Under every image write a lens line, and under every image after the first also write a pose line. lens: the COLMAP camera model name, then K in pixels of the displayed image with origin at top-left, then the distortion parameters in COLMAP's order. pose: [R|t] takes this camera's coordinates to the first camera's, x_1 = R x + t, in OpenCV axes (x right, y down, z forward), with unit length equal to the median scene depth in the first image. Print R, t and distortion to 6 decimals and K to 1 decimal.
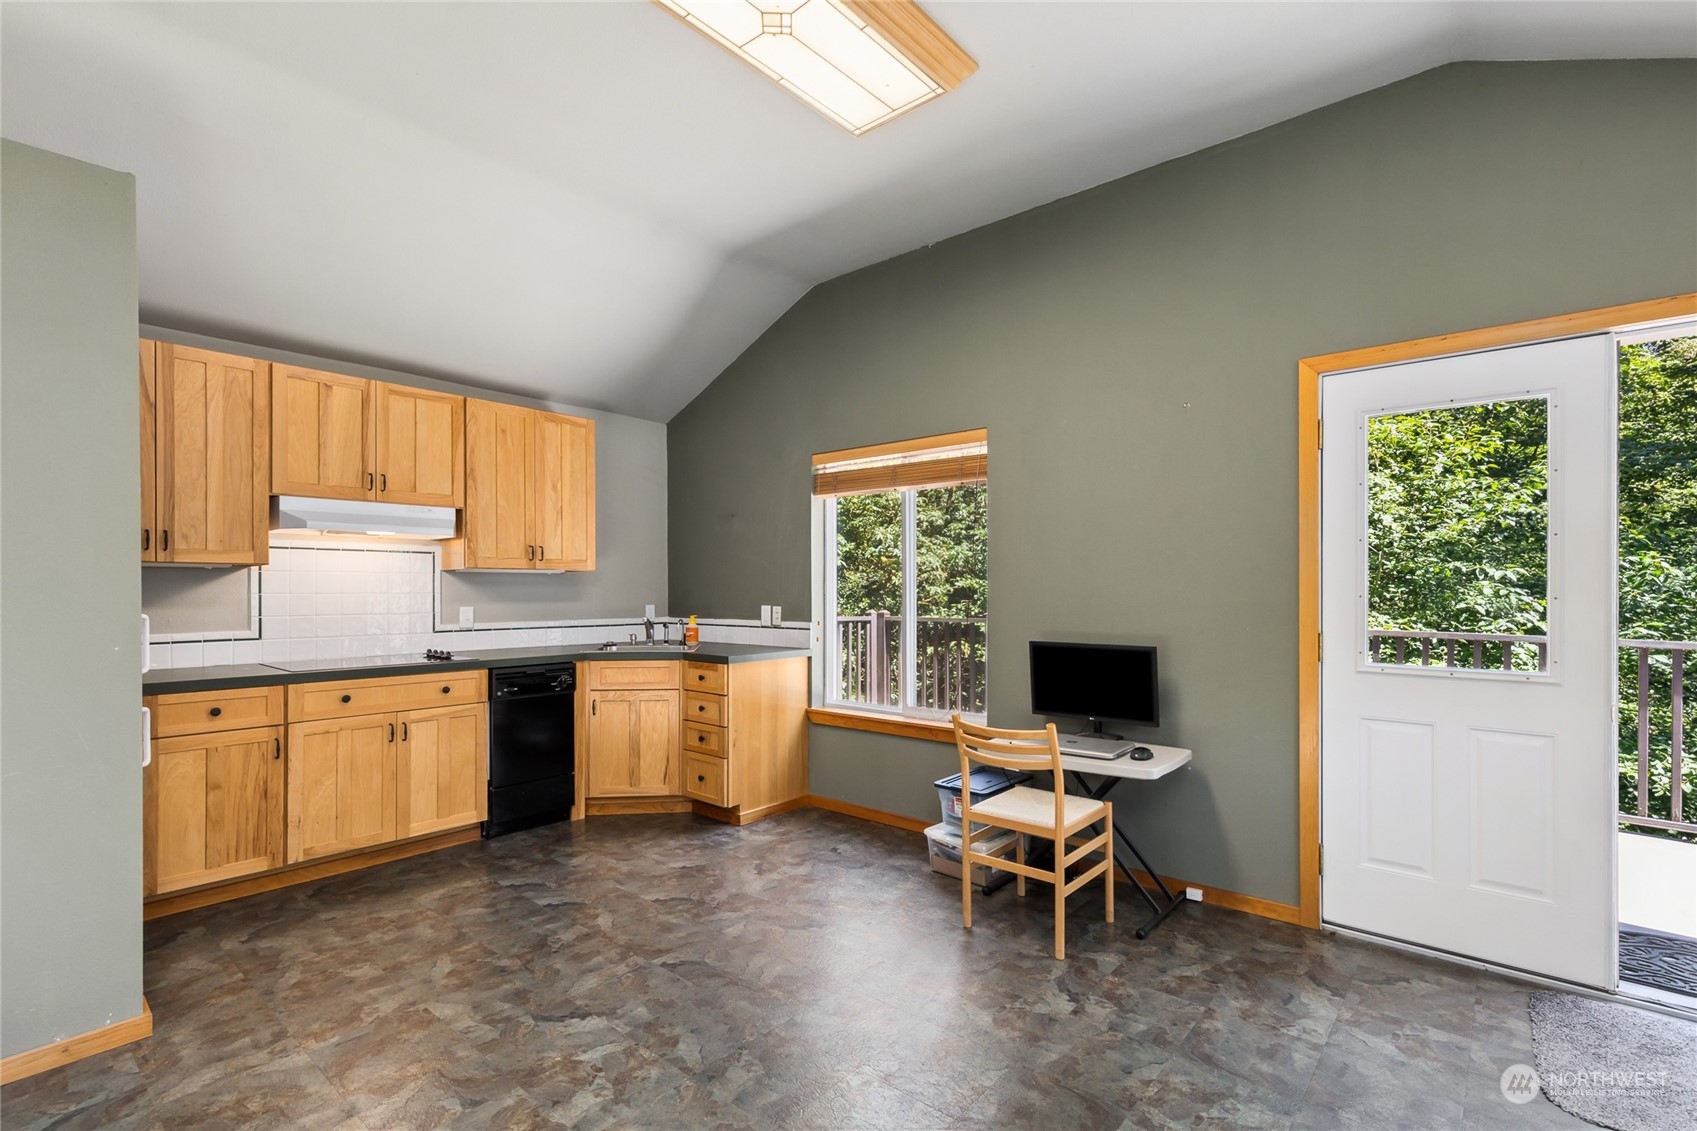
lens RADIAL K [[787.5, 0, 854.7], [0, 787.5, 572.4], [0, 0, 1]] dist [0.001796, 0.000406]
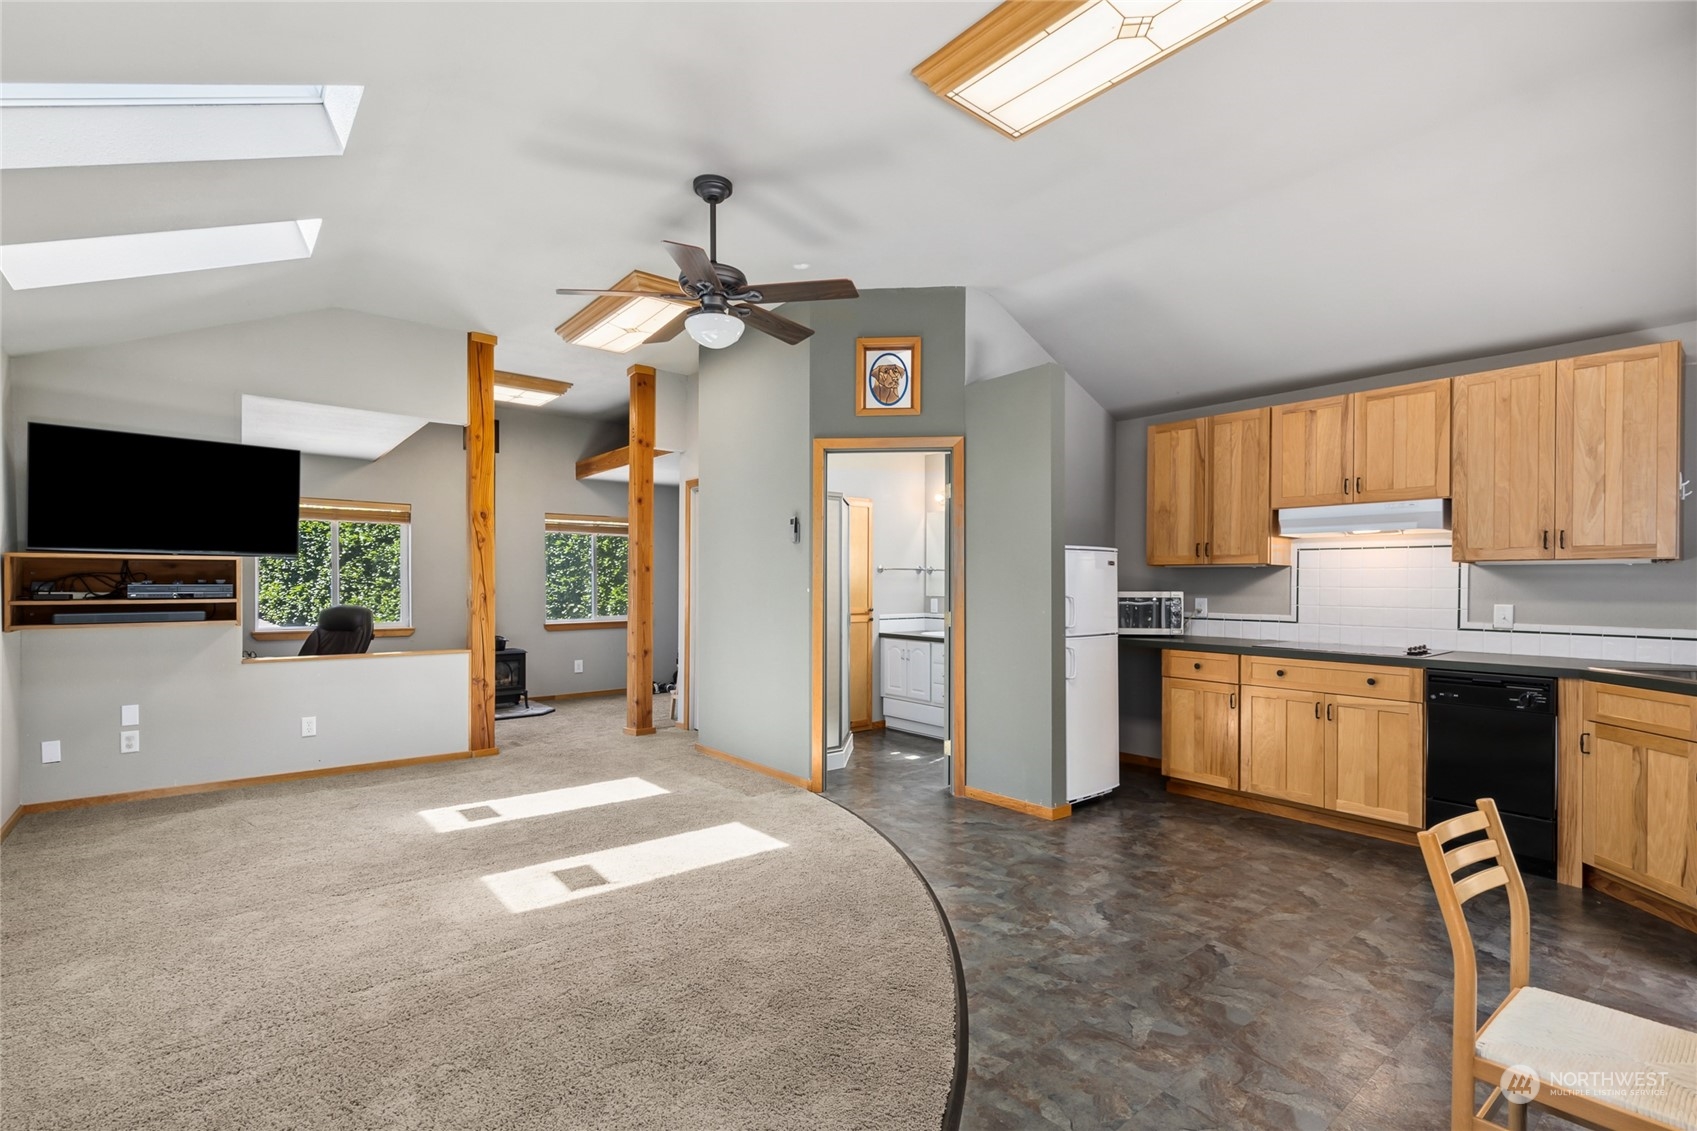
lens RADIAL K [[787.5, 0, 853.8], [0, 787.5, 582.2], [0, 0, 1]] dist [0.001796, 0.000406]
pose [[-0.180802, -0.004357, -0.983510, 0.651739], [0.010742, 0.999922, -0.006405, 0.020711], [0.983461, -0.011722, -0.180741, 0.564049]]
